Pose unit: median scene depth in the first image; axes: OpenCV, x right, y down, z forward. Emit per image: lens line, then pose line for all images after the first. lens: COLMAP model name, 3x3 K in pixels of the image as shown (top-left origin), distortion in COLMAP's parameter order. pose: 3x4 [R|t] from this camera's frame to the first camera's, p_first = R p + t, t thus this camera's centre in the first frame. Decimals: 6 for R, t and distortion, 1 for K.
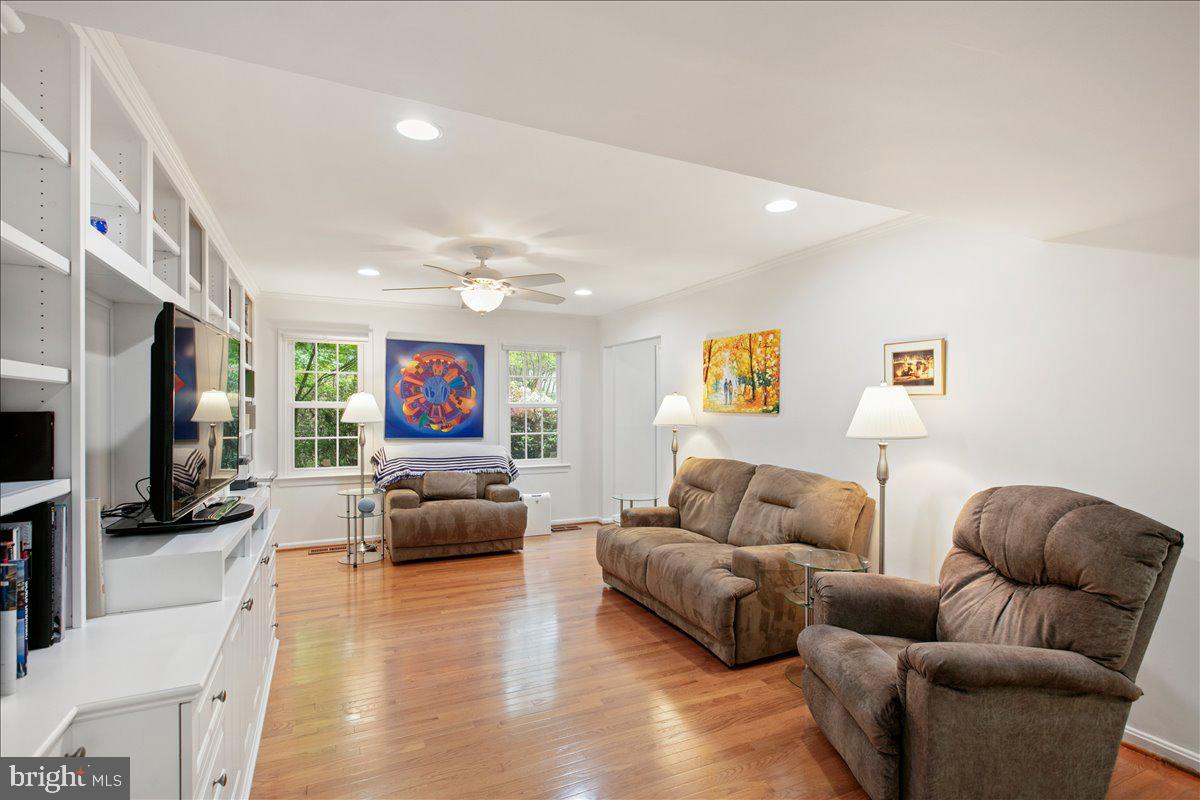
lens RADIAL K [[551.2, 0, 599.8], [0, 551.2, 402.3], [0, 0, 1]] dist [0.004219, -0.001640]
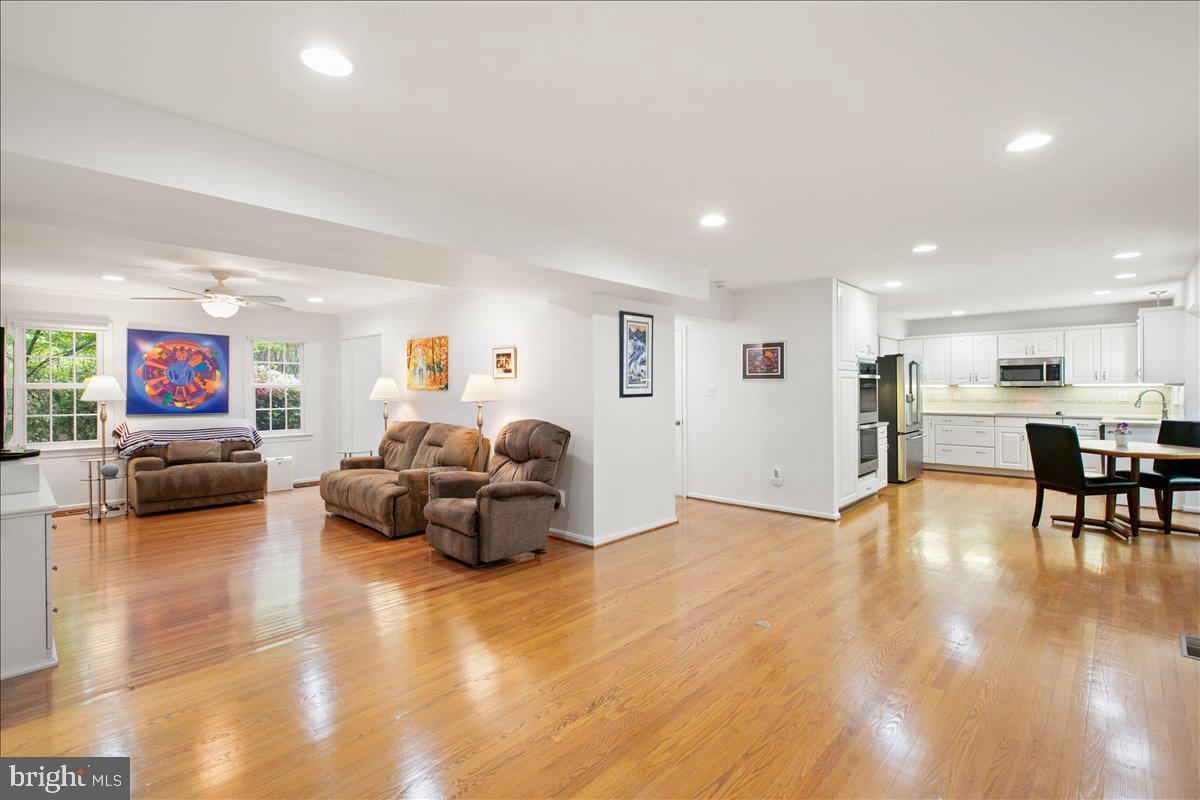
lens RADIAL K [[551.2, 0, 602.8], [0, 551.2, 387.3], [0, 0, 1]] dist [0.004219, -0.001640]
pose [[0.934297, -0.004094, 0.356473, 0.163248], [0.002465, 0.999984, 0.005025, 0.005817], [-0.356488, -0.003816, 0.934292, -0.550814]]
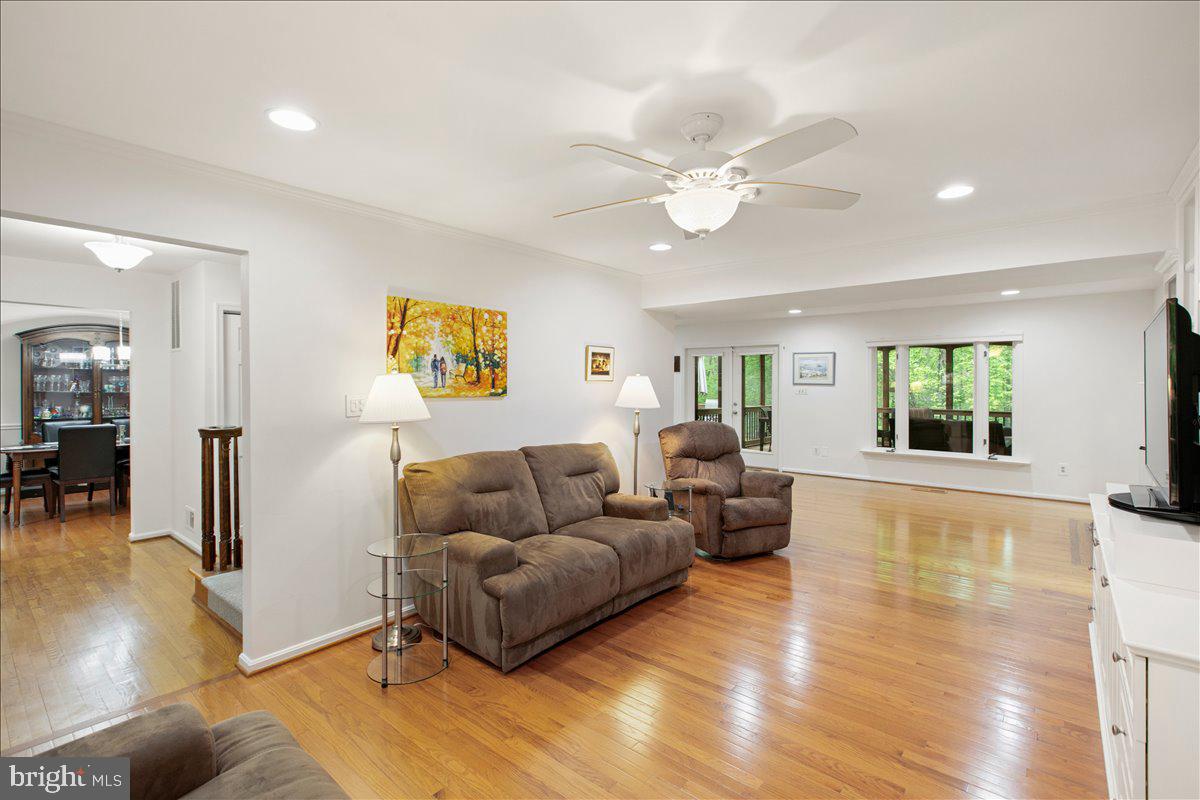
lens RADIAL K [[551.2, 0, 595.2], [0, 551.2, 382.9], [0, 0, 1]] dist [0.004219, -0.001640]
pose [[-0.392294, 0.011426, 0.919769, -0.592481], [0.002337, 0.999932, -0.011426, 0.006868], [-0.919837, -0.002333, -0.392294, 1.122277]]
